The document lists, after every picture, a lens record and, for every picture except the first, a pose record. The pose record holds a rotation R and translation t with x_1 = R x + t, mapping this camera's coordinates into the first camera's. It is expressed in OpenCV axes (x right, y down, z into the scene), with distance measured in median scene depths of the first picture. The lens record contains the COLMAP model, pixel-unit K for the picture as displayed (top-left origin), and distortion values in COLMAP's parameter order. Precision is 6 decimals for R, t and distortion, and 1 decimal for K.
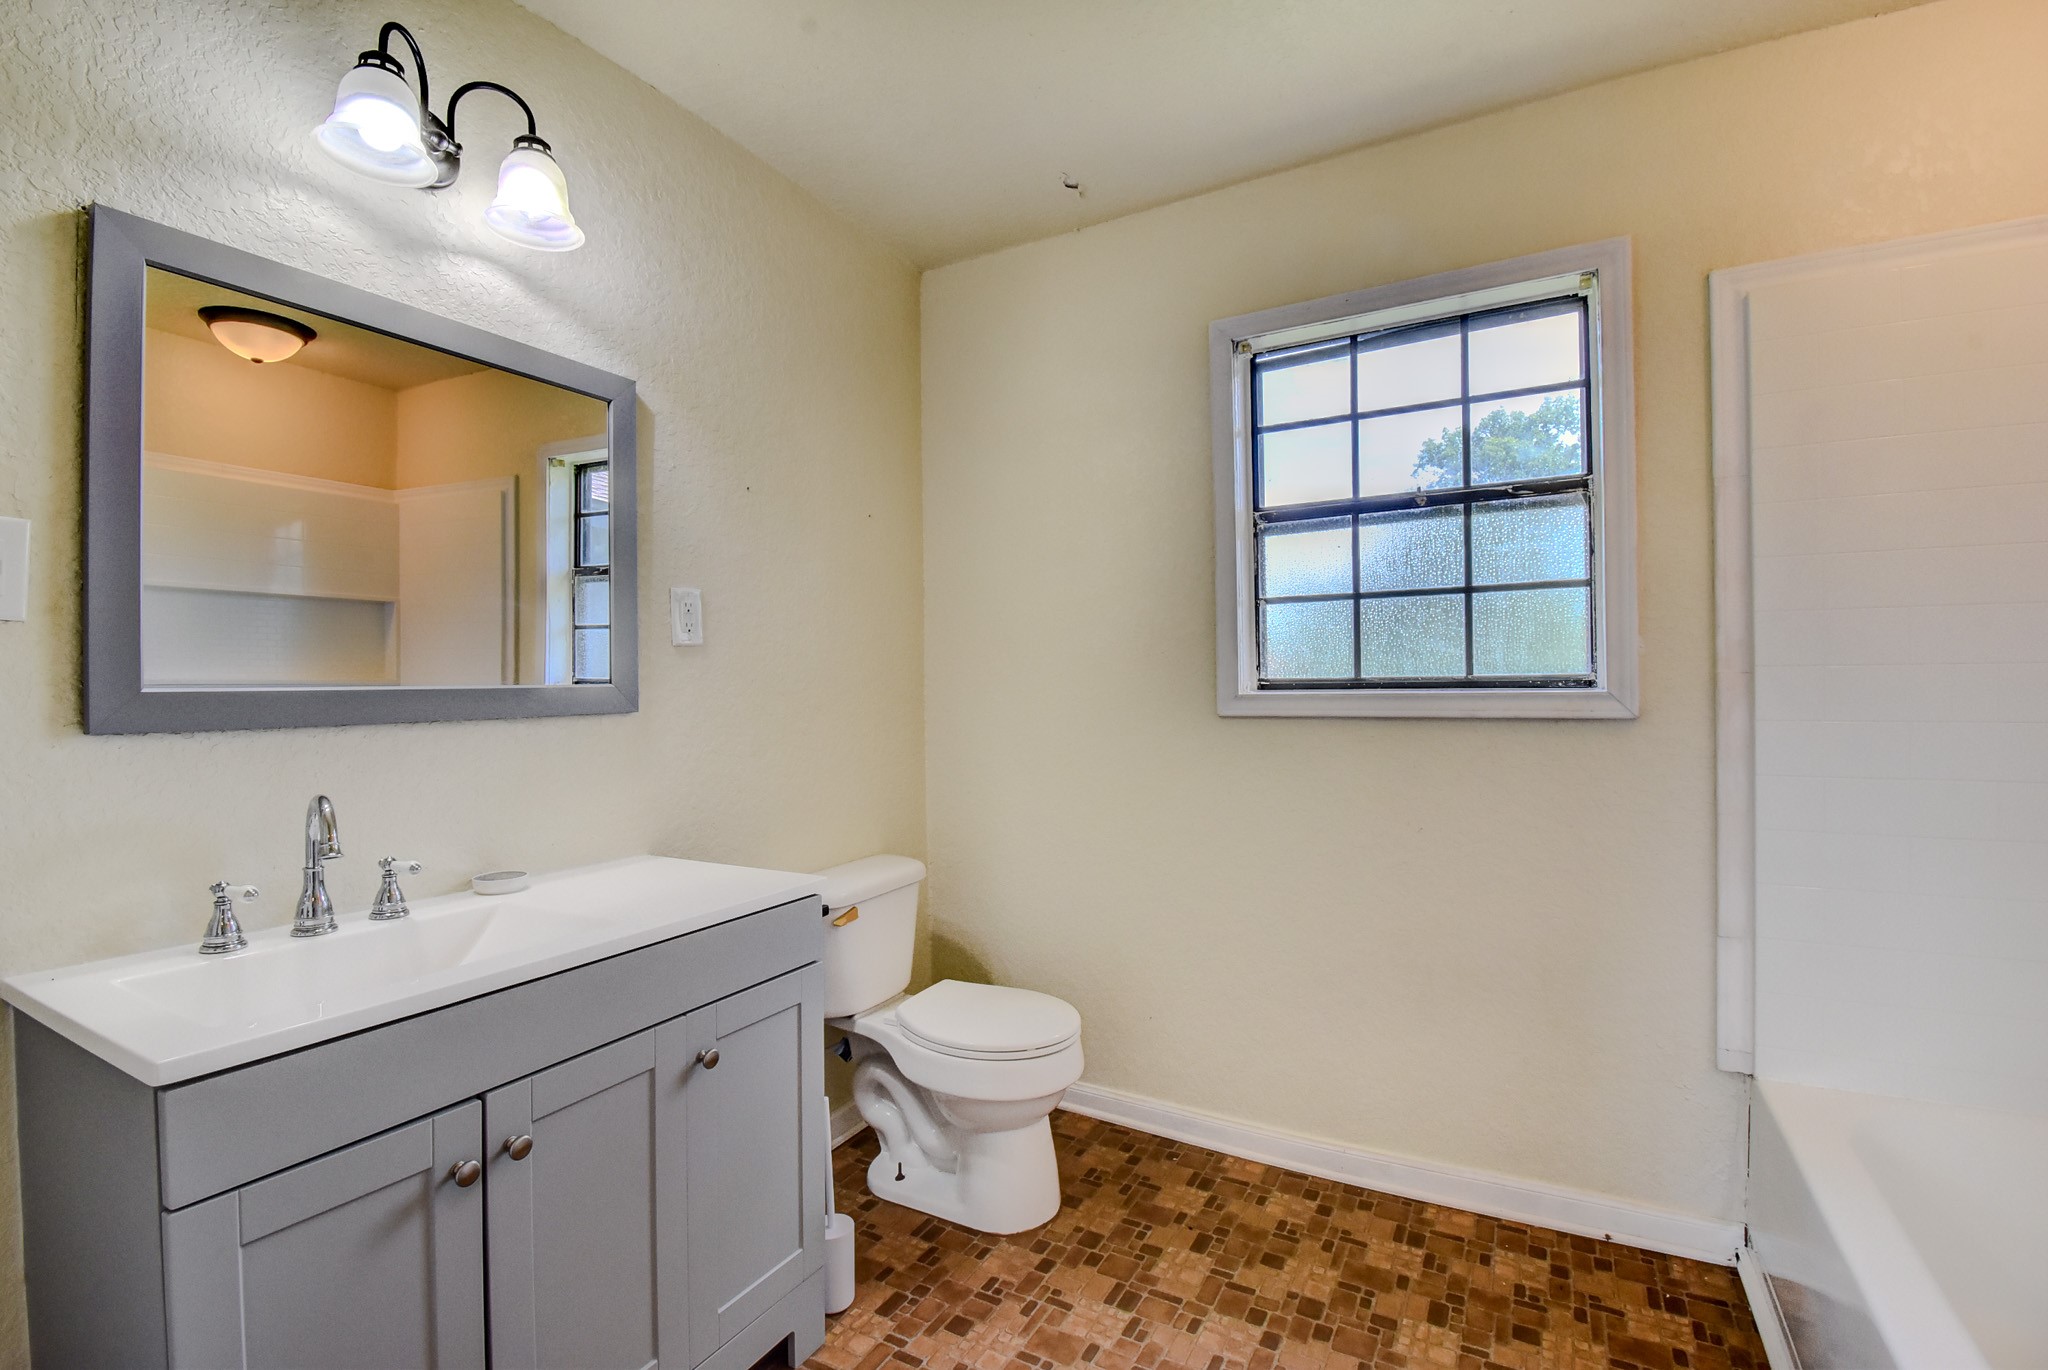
lens RADIAL K [[906.2, 0, 1031.1], [0, 906.2, 686.1], [0, 0, 1]] dist [0.023674, -0.028917]
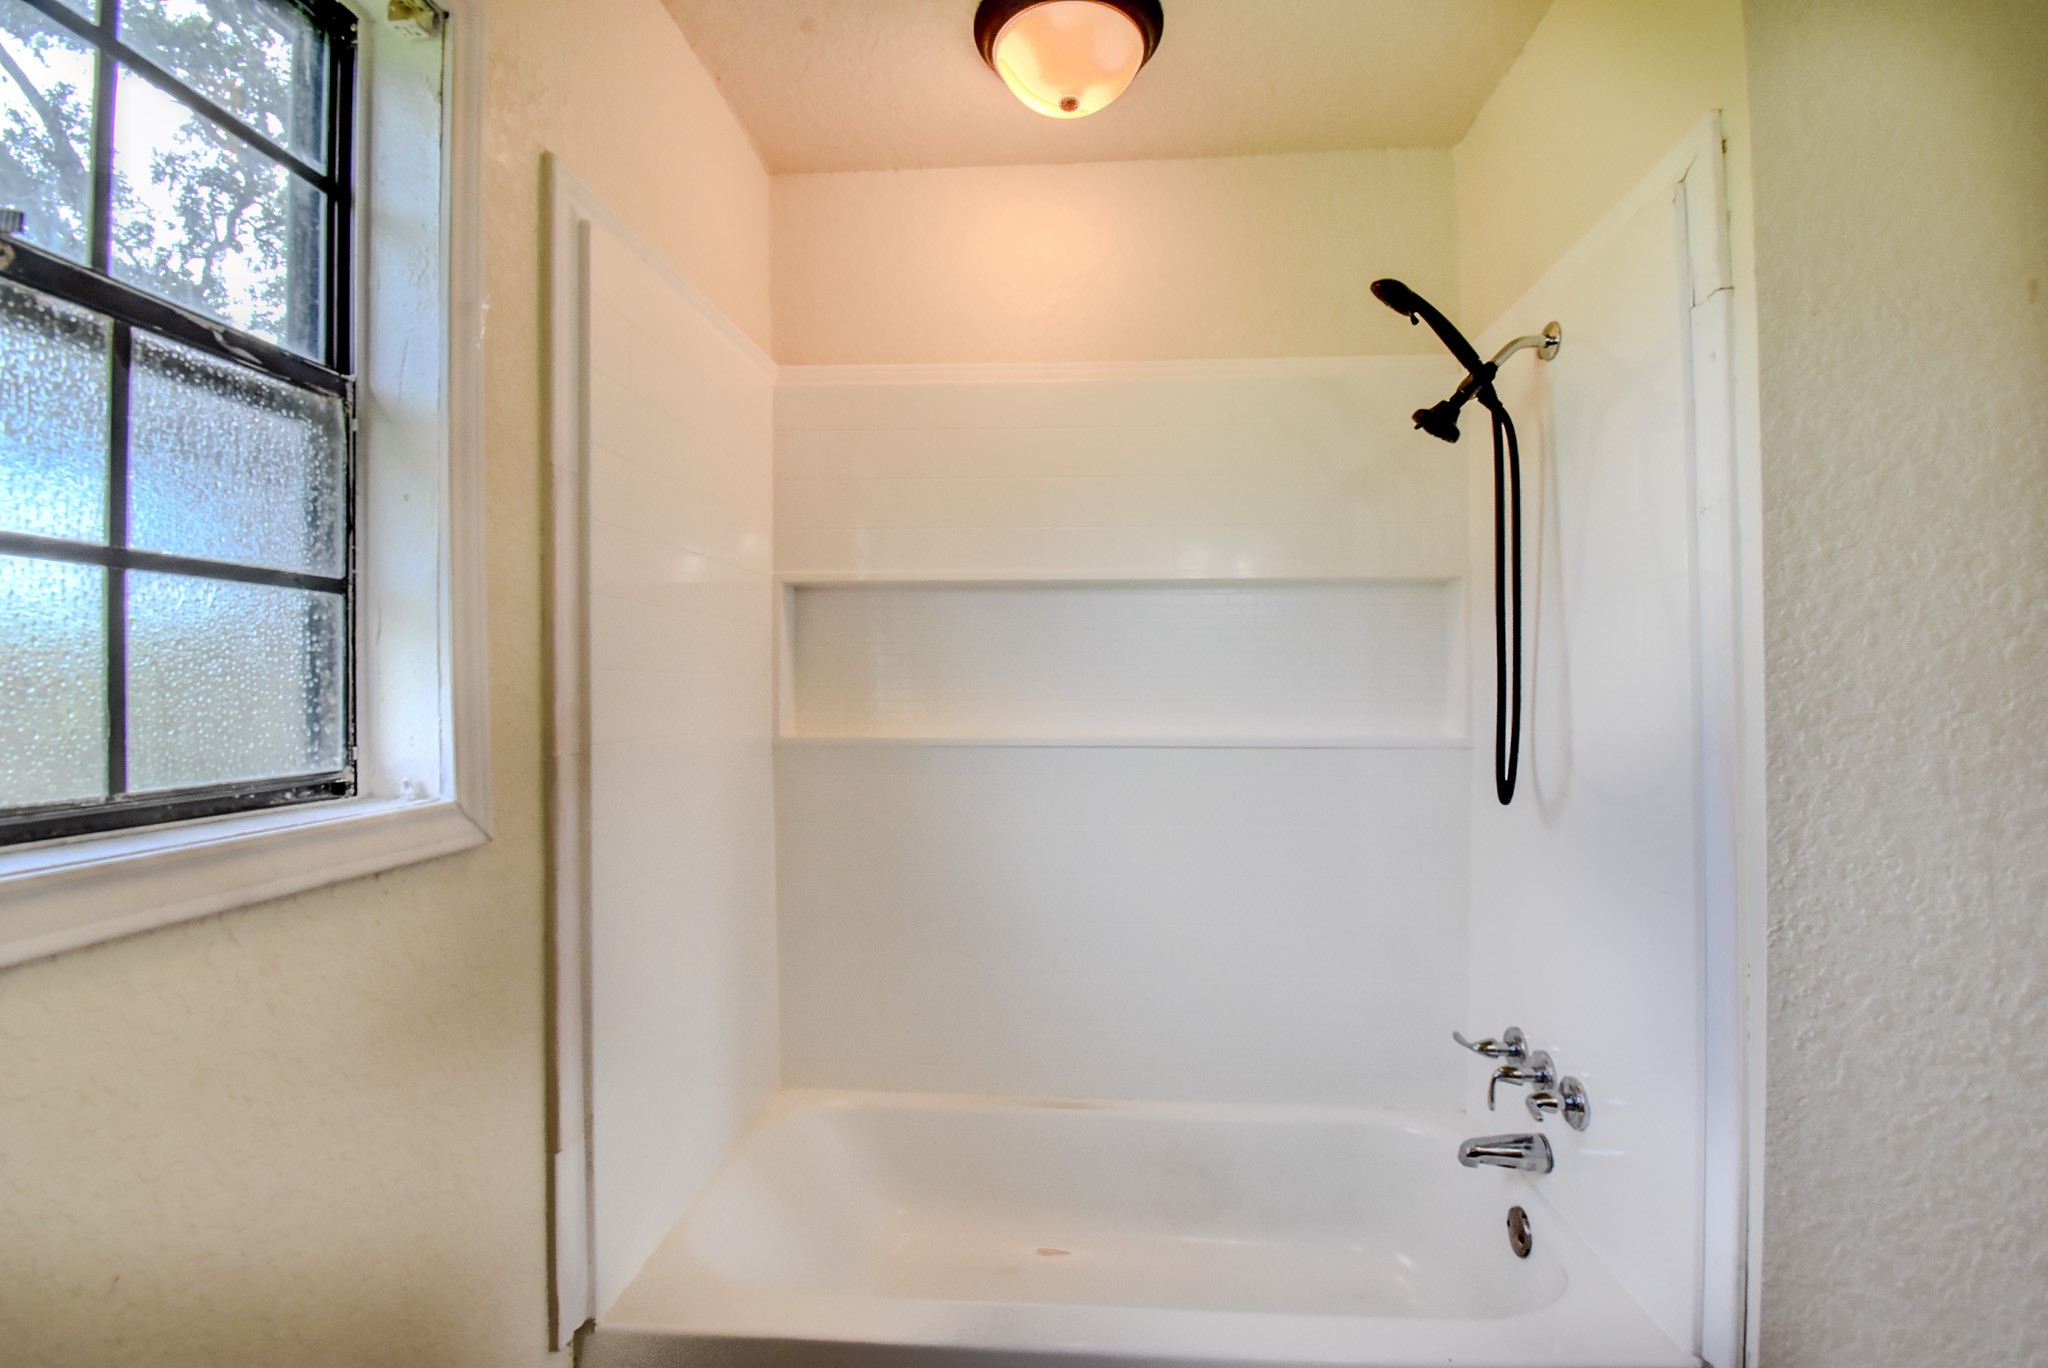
lens RADIAL K [[906.2, 0, 1031.1], [0, 906.2, 685.1], [0, 0, 1]] dist [0.023674, -0.028917]
pose [[-0.427906, 0.012318, 0.903739, -0.002720], [0.004447, 0.999924, -0.011524, -0.051970], [-0.903813, -0.000912, -0.427928, 0.871035]]
